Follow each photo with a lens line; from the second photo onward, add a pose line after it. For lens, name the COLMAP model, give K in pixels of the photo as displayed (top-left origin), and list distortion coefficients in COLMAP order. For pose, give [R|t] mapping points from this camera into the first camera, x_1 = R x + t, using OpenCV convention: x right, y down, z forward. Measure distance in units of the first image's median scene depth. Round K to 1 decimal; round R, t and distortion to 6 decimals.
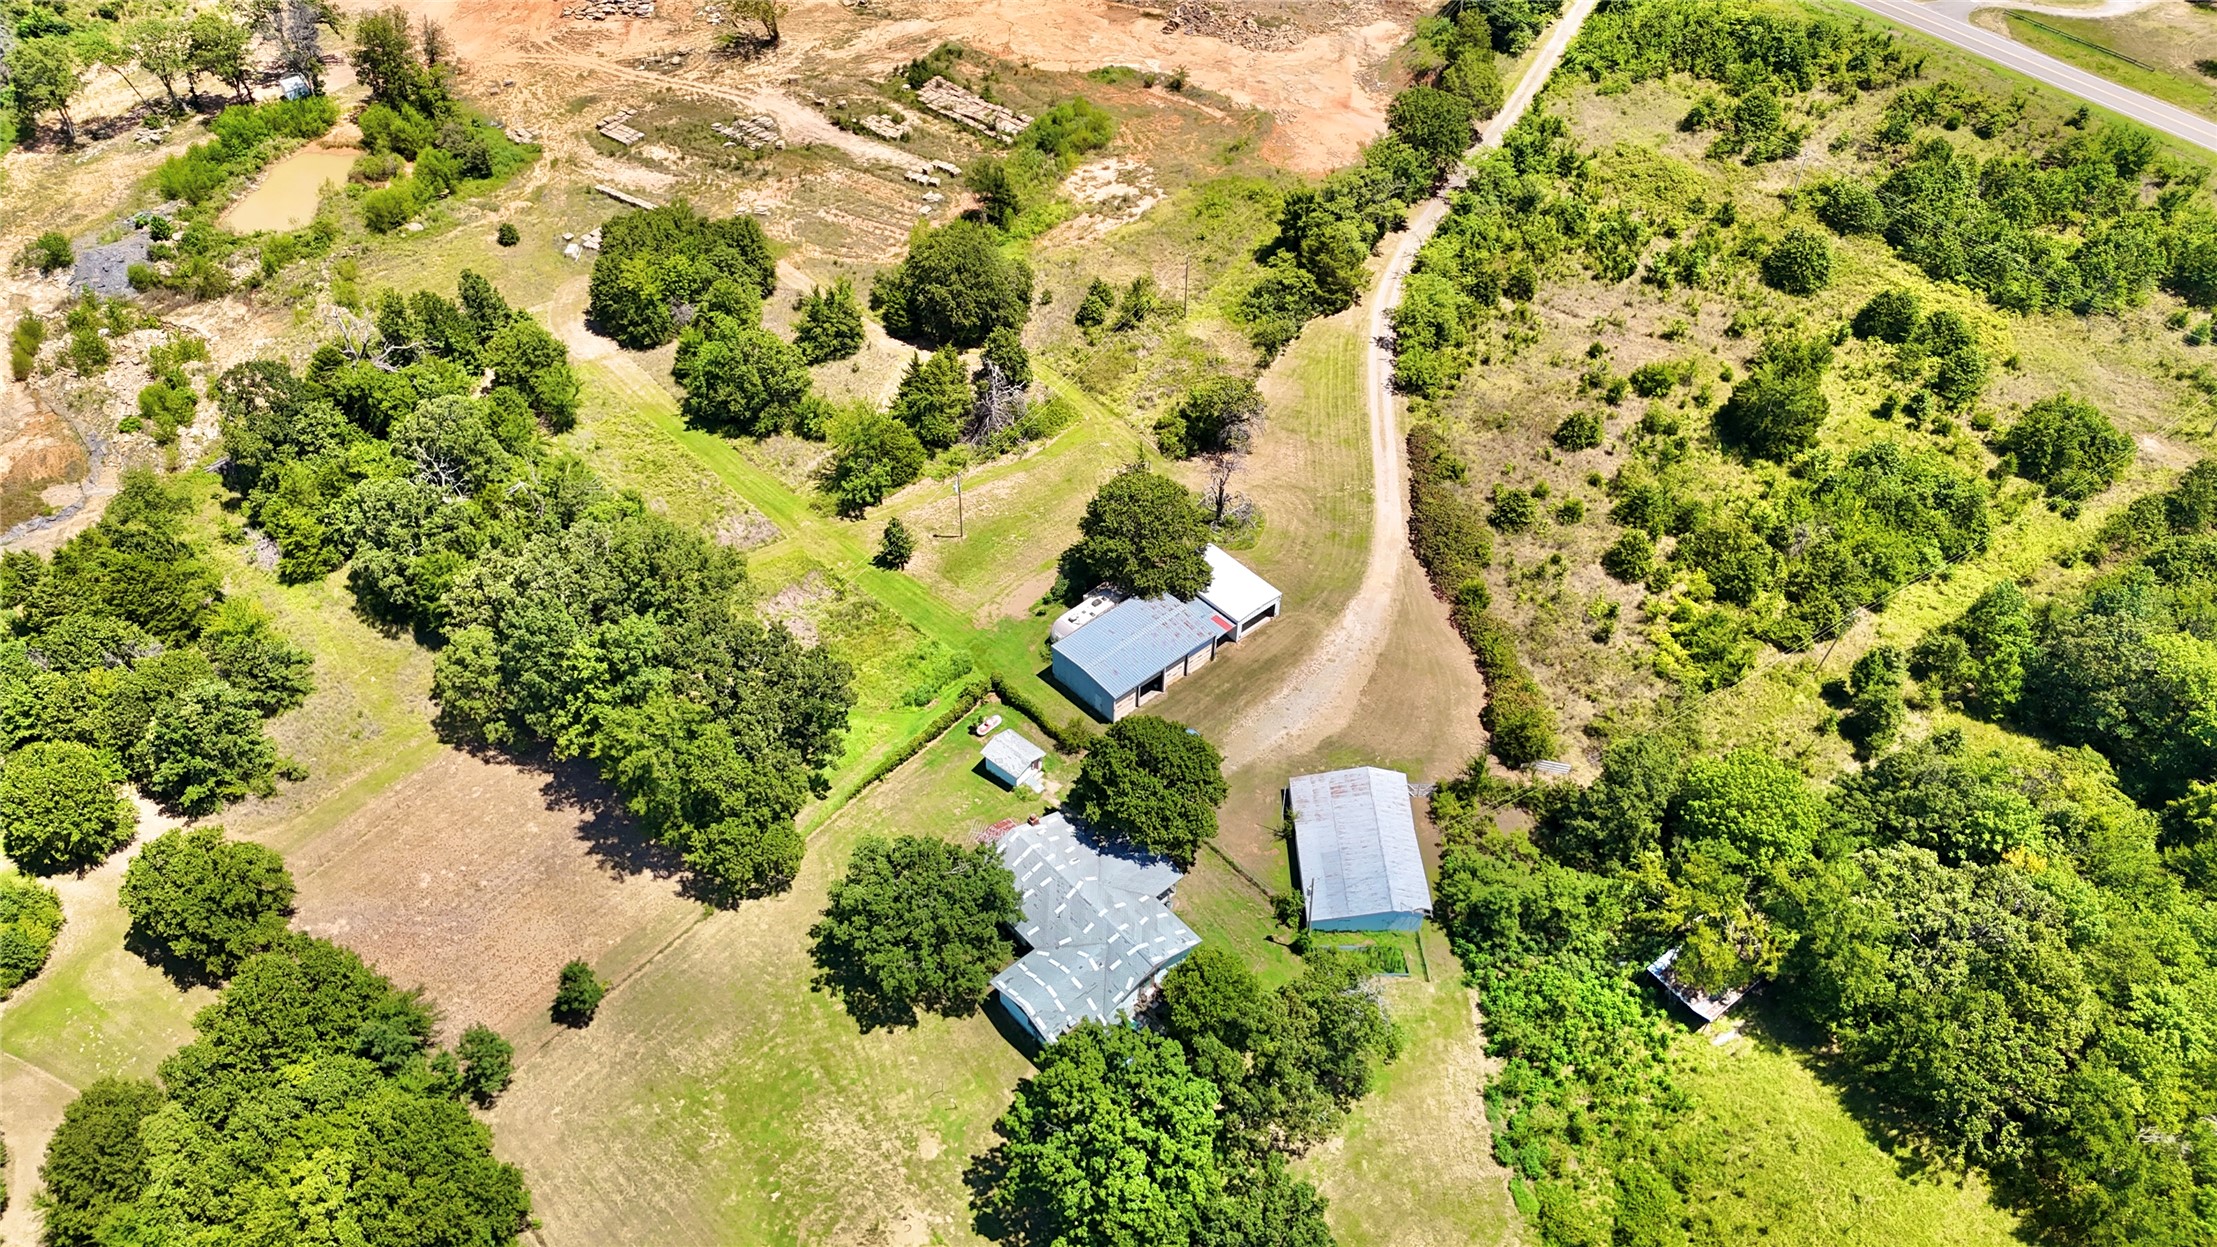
lens RADIAL K [[1628.8, 0, 1113.1], [0, 1628.8, 611.9], [0, 0, 1]] dist [0.075040, -0.079763]
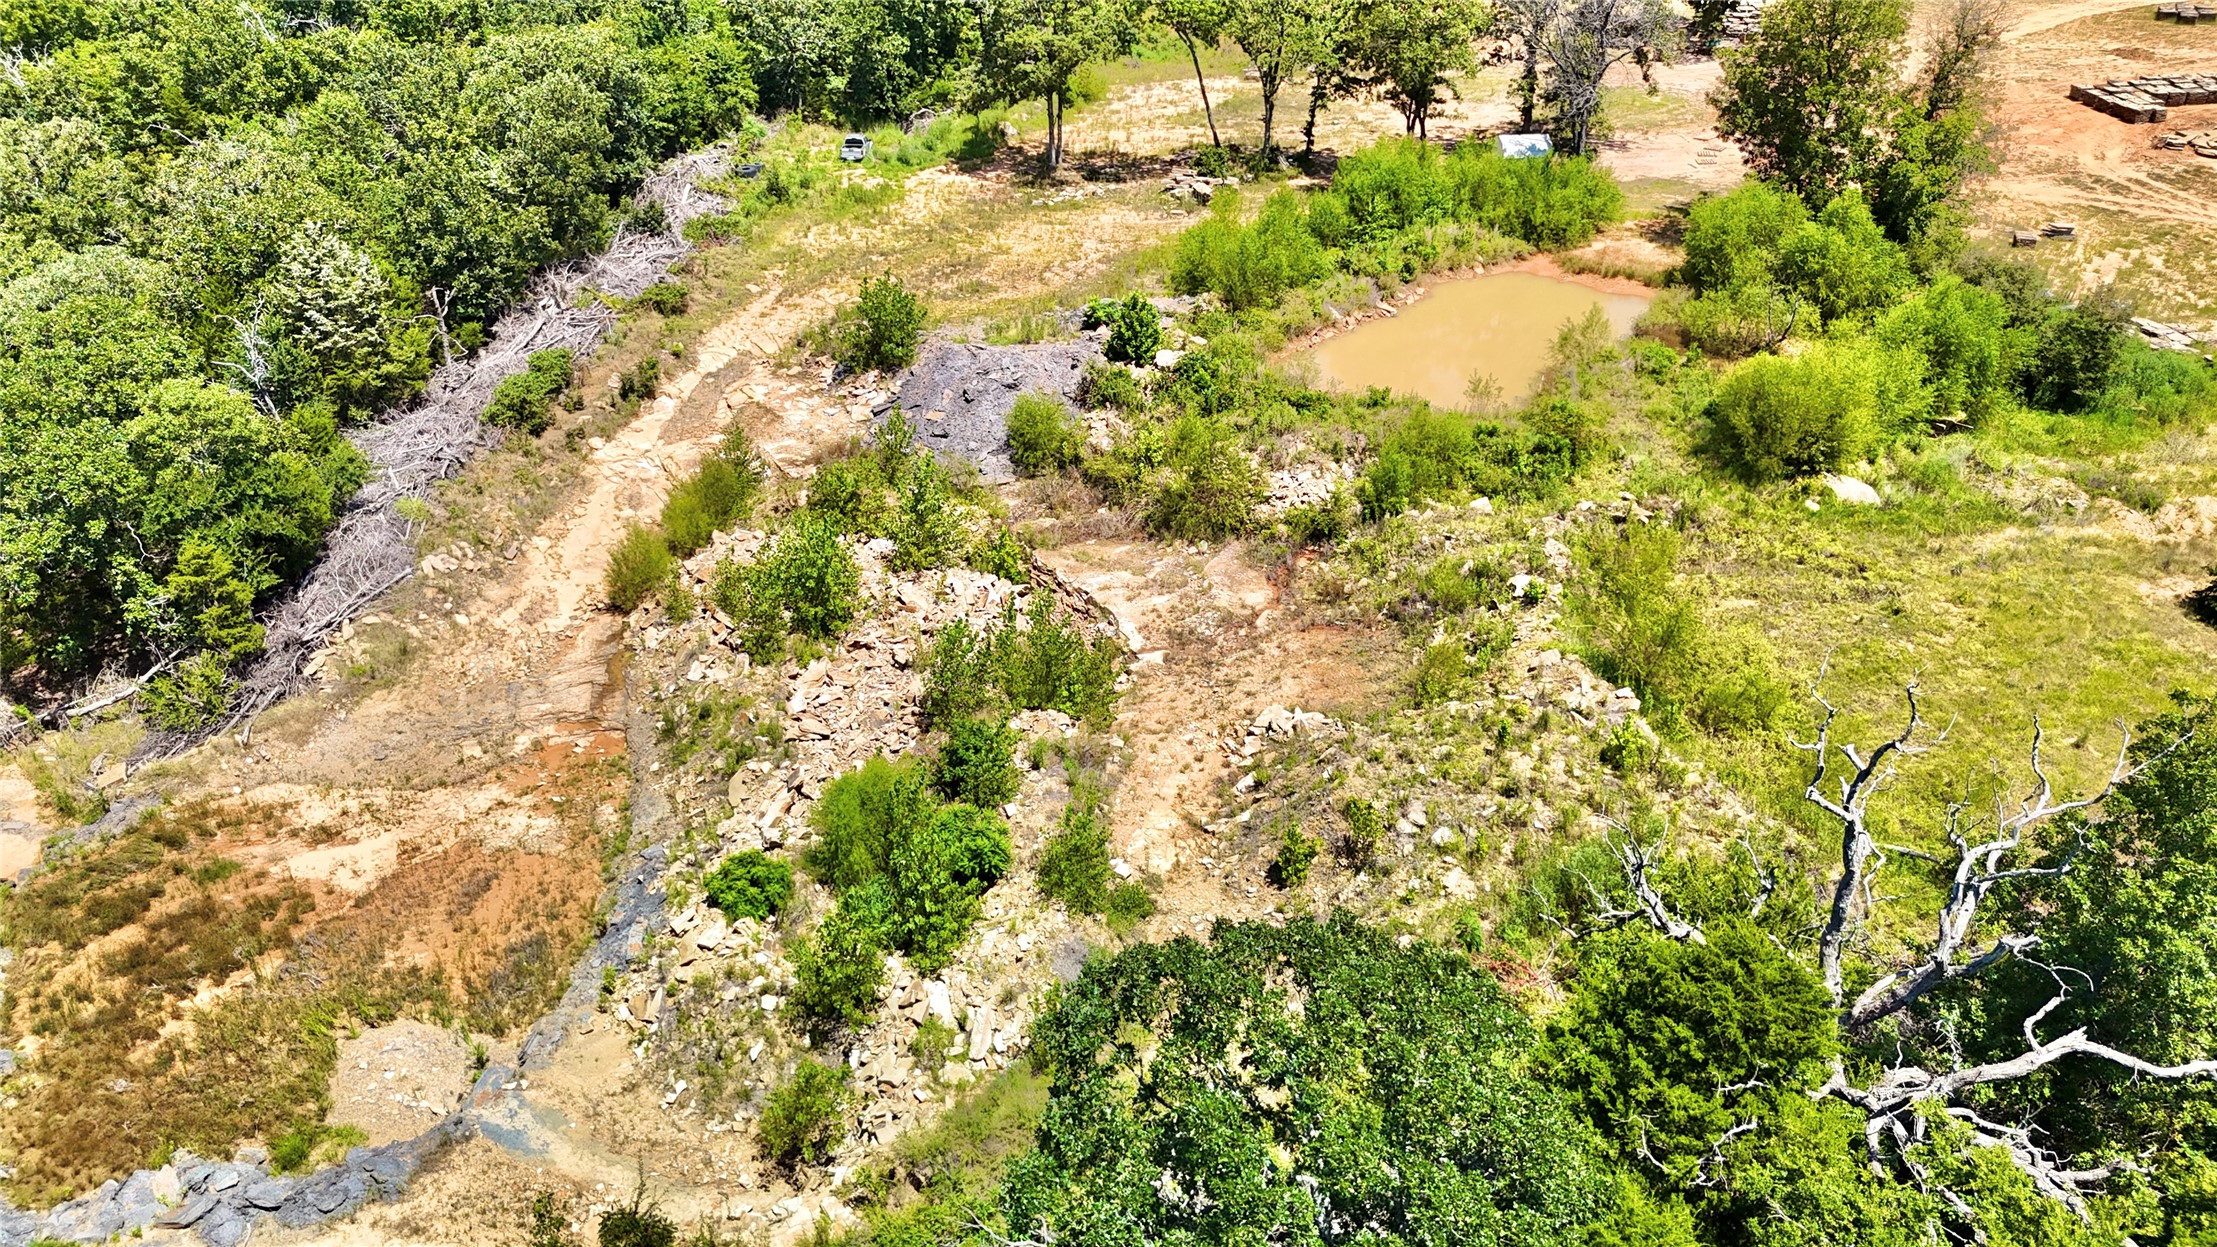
lens RADIAL K [[1628.8, 0, 1107.6], [0, 1628.8, 623.2], [0, 0, 1]] dist [0.075040, -0.079763]
pose [[0.830760, 0.271925, -0.485690, -0.393024], [-0.380547, 0.914247, -0.139053, -0.122339], [0.406229, 0.300347, 0.863000, 0.714190]]
